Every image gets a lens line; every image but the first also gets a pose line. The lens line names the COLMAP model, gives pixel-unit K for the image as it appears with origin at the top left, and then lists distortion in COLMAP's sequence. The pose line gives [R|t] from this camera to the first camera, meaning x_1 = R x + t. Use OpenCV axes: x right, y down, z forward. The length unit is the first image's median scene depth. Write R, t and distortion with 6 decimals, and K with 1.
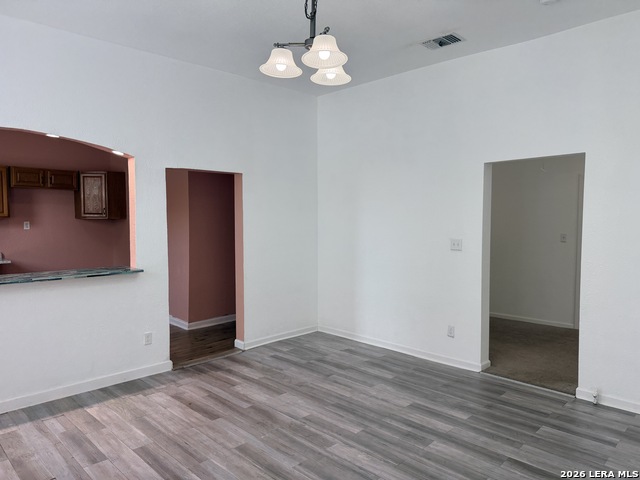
lens RADIAL K [[450.8, 0, 319.3], [0, 450.8, 240.4], [0, 0, 1]] dist [0.044881, -0.052778]
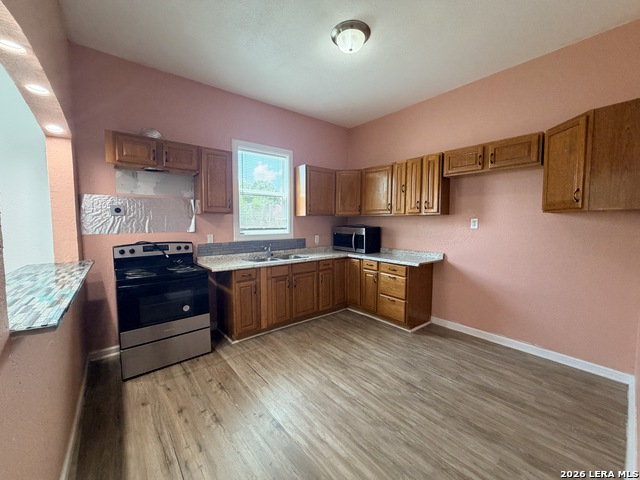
lens RADIAL K [[255.3, 0, 322.3], [0, 255.3, 235.2], [0, 0, 1]] dist [0.000588, 0.001636]
pose [[-0.095247, 0.044227, -0.994471, -0.255510], [-0.057230, 0.997117, 0.049826, -0.028634], [0.993807, 0.061660, -0.092441, 1.171189]]
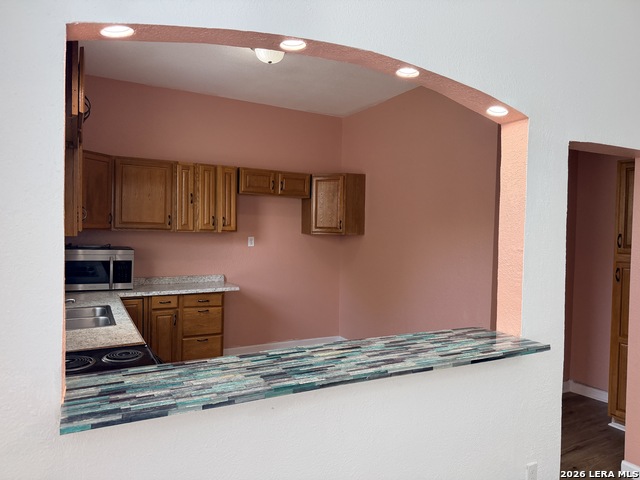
lens RADIAL K [[450.8, 0, 325.3], [0, 450.8, 238.6], [0, 0, 1]] dist [0.044881, -0.052778]
pose [[0.956552, 0.021426, -0.290774, -0.430068], [-0.033286, 0.998801, -0.035903, -0.020862], [0.289656, 0.044022, 0.956118, 0.413807]]
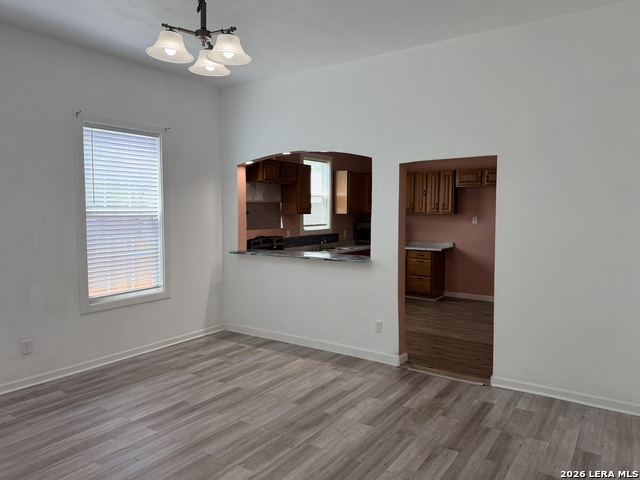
lens RADIAL K [[450.8, 0, 321.7], [0, 450.8, 238.6], [0, 0, 1]] dist [0.044881, -0.052778]
pose [[0.192104, 0.061278, -0.979460, 0.587144], [-0.057035, 0.997059, 0.051193, -0.034878], [0.979716, 0.046029, 0.195034, 0.618399]]
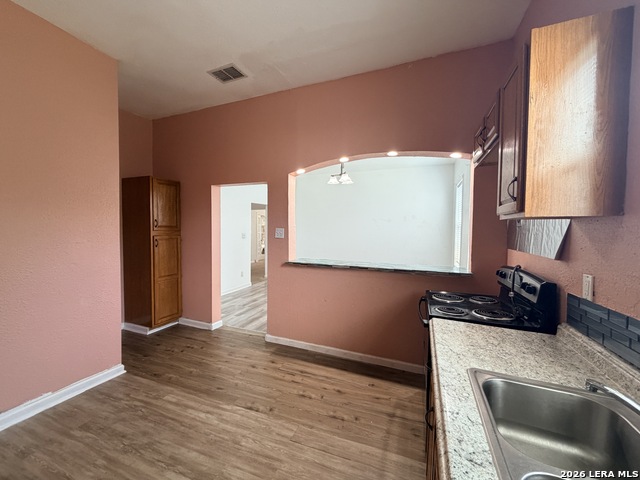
lens RADIAL K [[255.3, 0, 320.6], [0, 255.3, 239.1], [0, 0, 1]] dist [0.000588, 0.001636]
pose [[-0.394677, -0.040240, 0.917938, -1.041801], [0.044634, 0.997021, 0.062898, -0.040053], [-0.917735, 0.065795, -0.391706, 1.132330]]
